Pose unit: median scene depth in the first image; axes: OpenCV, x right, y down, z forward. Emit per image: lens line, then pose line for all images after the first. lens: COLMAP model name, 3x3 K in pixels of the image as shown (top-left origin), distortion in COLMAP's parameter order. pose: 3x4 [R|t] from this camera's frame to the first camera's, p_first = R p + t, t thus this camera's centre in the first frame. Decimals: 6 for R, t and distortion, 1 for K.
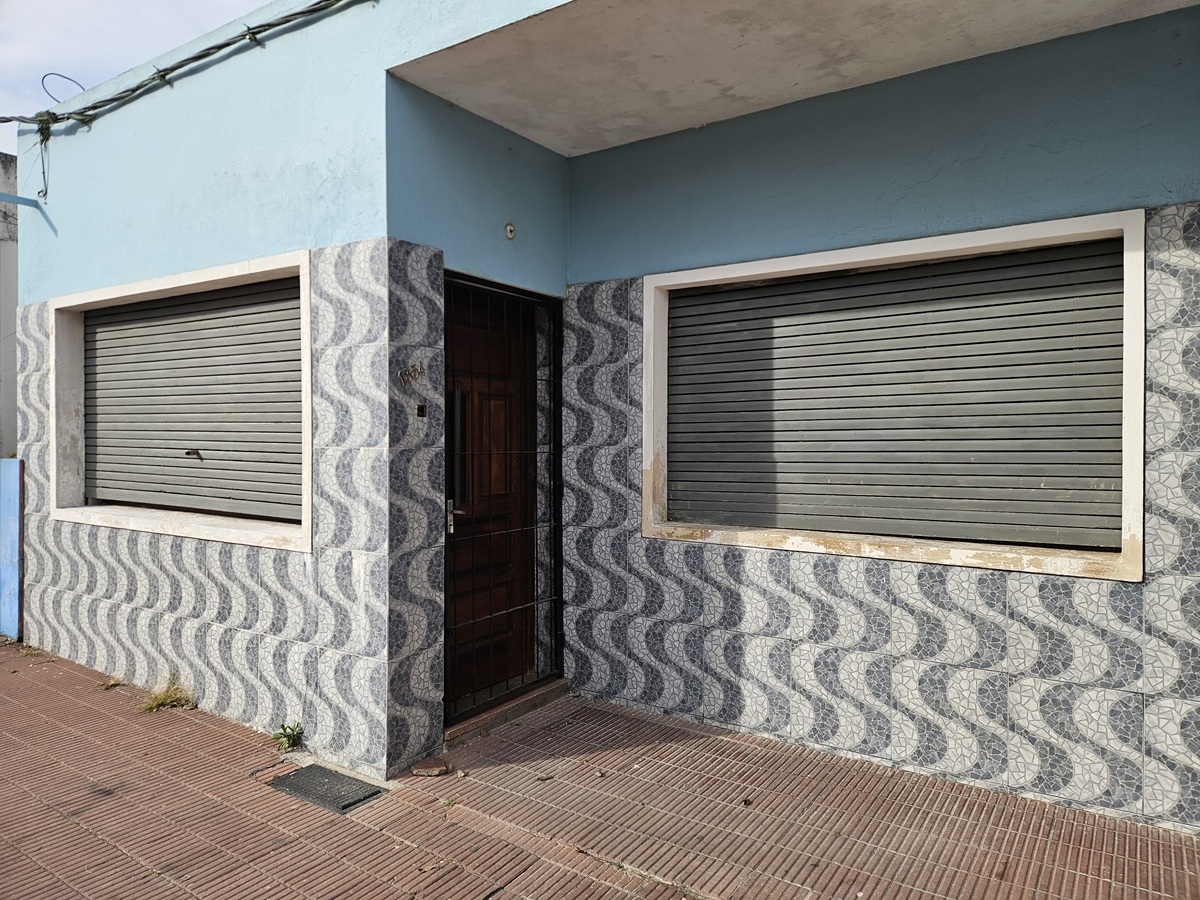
lens RADIAL K [[806.0, 0, 592.8], [0, 806.0, 439.3], [0, 0, 1]] dist [0.038193, -0.037516]
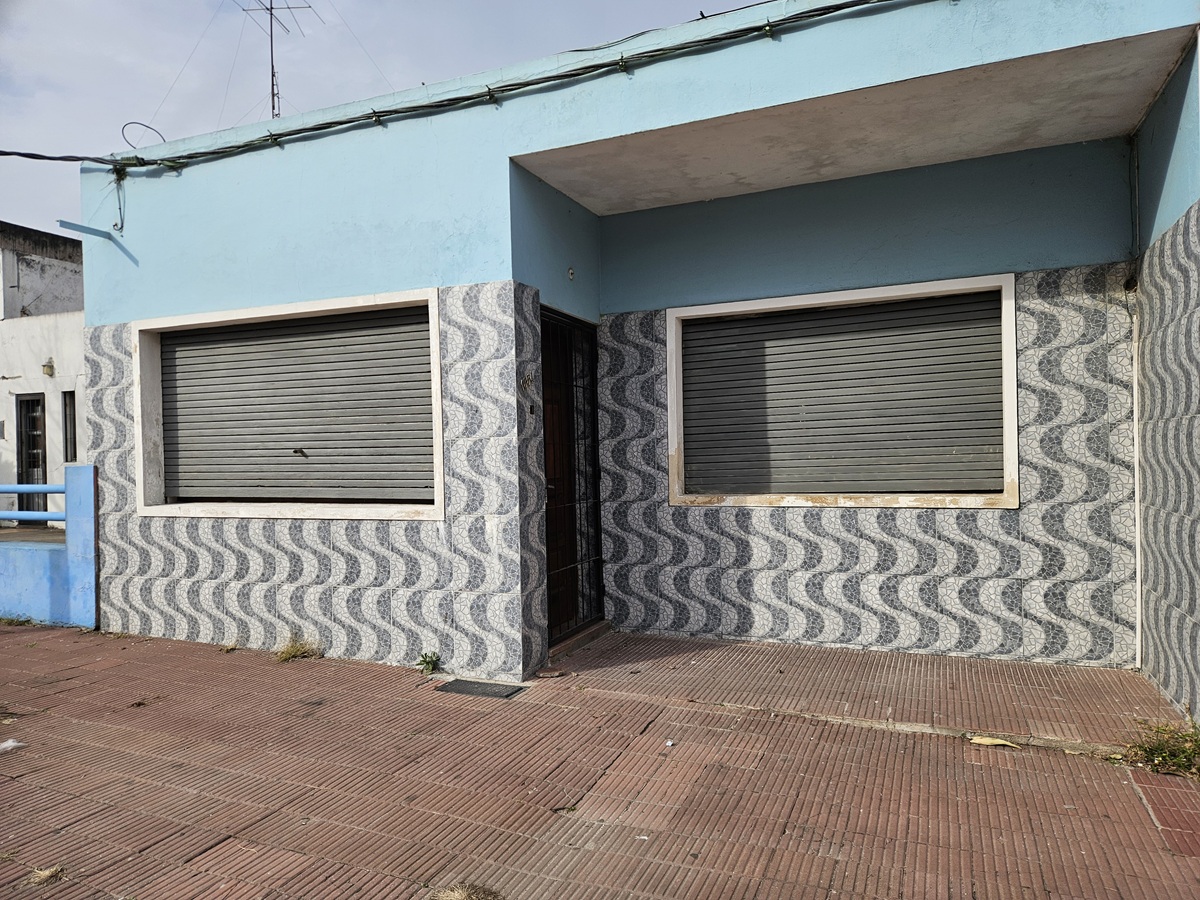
lens RADIAL K [[806.0, 0, 605.3], [0, 806.0, 457.8], [0, 0, 1]] dist [0.038193, -0.037516]
pose [[0.980833, -0.024414, 0.193315, -0.340559], [0.024841, 0.999691, 0.000211, 0.045663], [-0.193260, 0.004595, 0.981137, -0.323218]]
